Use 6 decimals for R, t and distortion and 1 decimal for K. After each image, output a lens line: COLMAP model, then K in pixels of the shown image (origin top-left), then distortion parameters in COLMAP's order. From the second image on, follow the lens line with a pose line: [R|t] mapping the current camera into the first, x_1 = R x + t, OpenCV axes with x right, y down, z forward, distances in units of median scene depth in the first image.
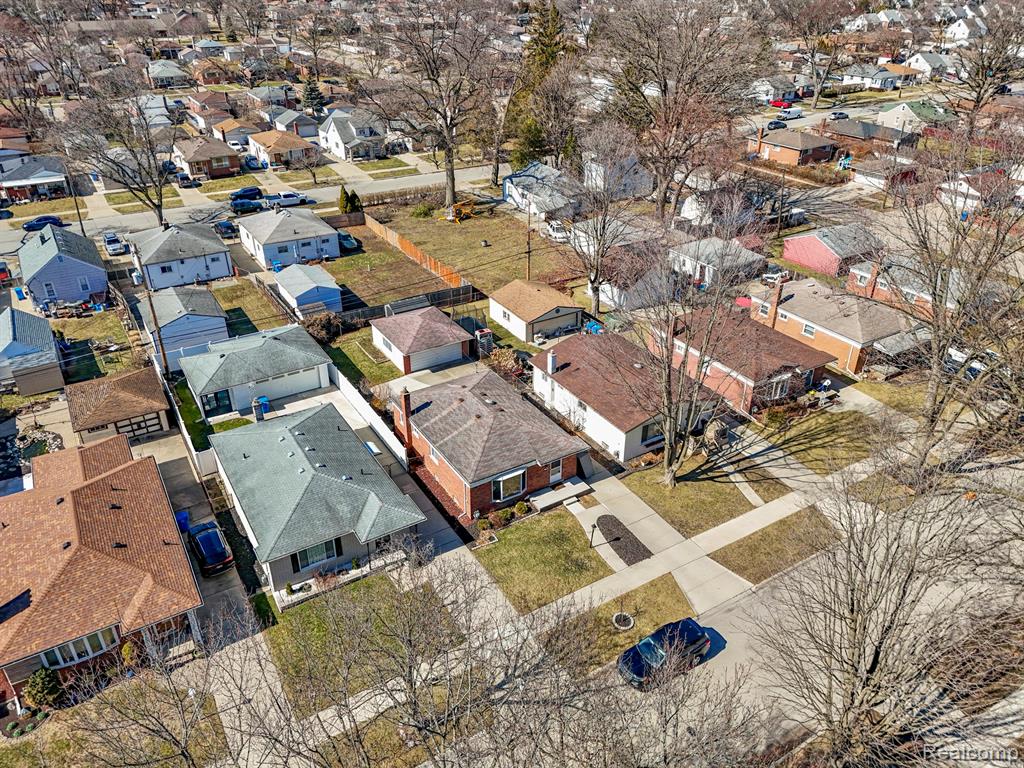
lens RADIAL K [[746.0, 0, 509.7], [0, 746.0, 383.3], [0, 0, 1]] dist [0.079370, -0.071297]
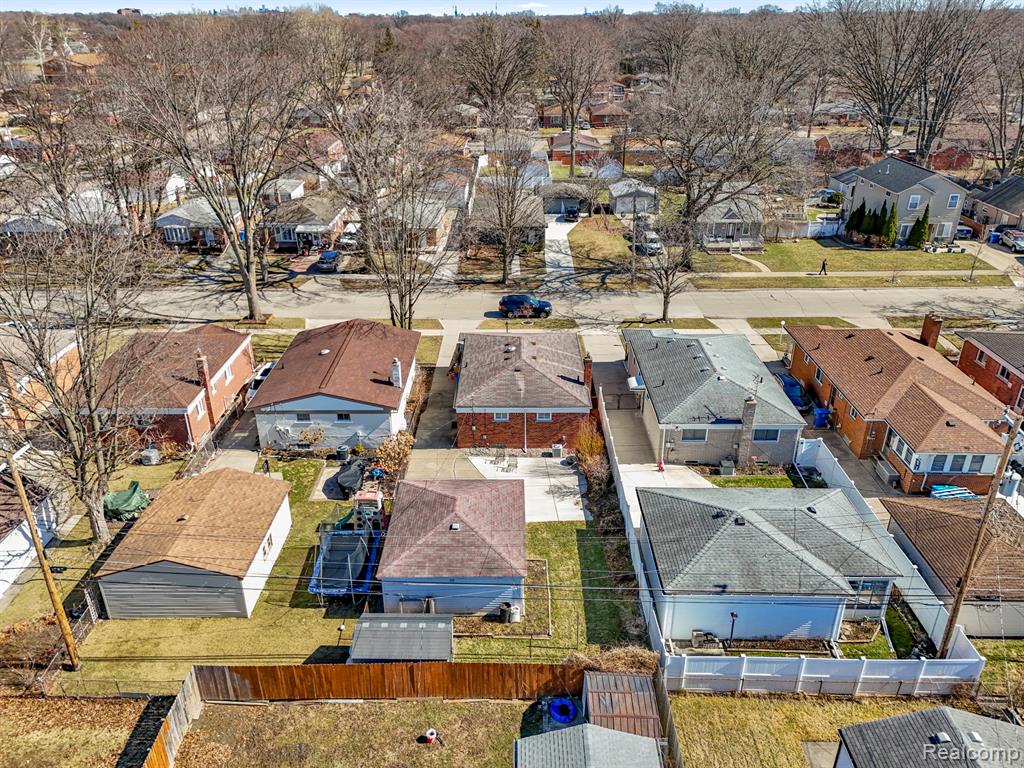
lens RADIAL K [[746.0, 0, 509.7], [0, 746.0, 383.3], [0, 0, 1]] dist [0.079370, -0.071297]
pose [[-0.852479, -0.225063, 0.471834, -0.315711], [0.262170, 0.596806, 0.758346, -0.439111], [-0.452269, 0.770175, -0.449760, 0.939631]]
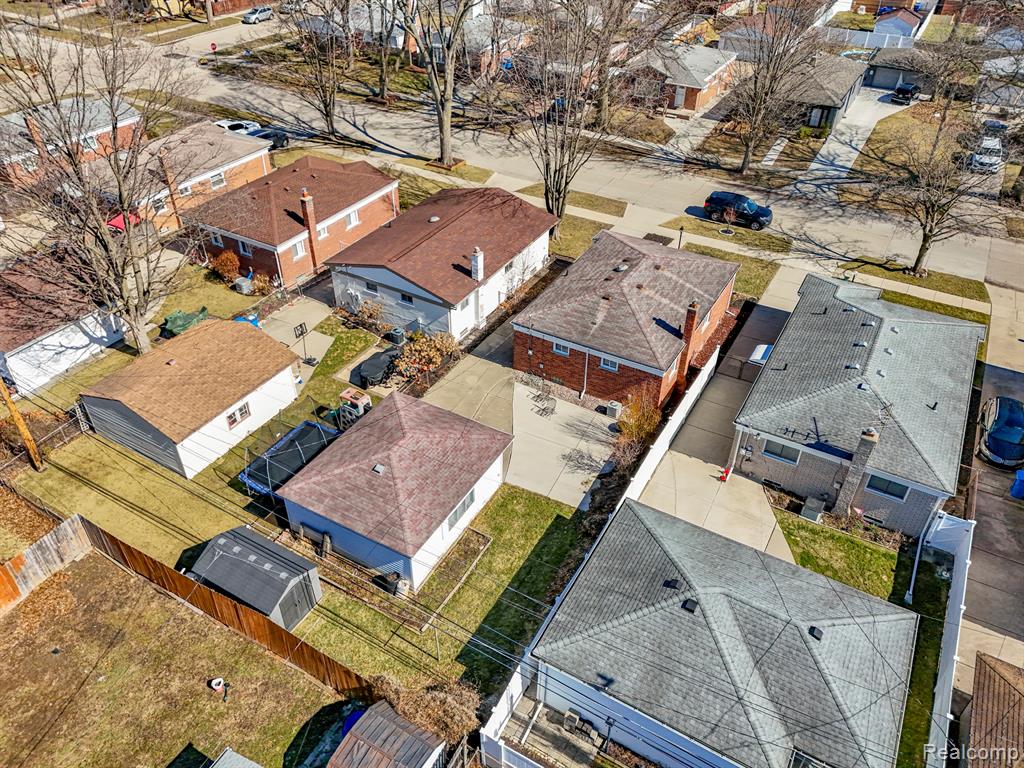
lens RADIAL K [[746.0, 0, 509.7], [0, 746.0, 383.3], [0, 0, 1]] dist [0.079370, -0.071297]
pose [[-0.483667, -0.534836, 0.692832, -0.368258], [0.426366, 0.547334, 0.720165, -0.334480], [-0.764381, 0.643720, -0.036692, 0.763087]]
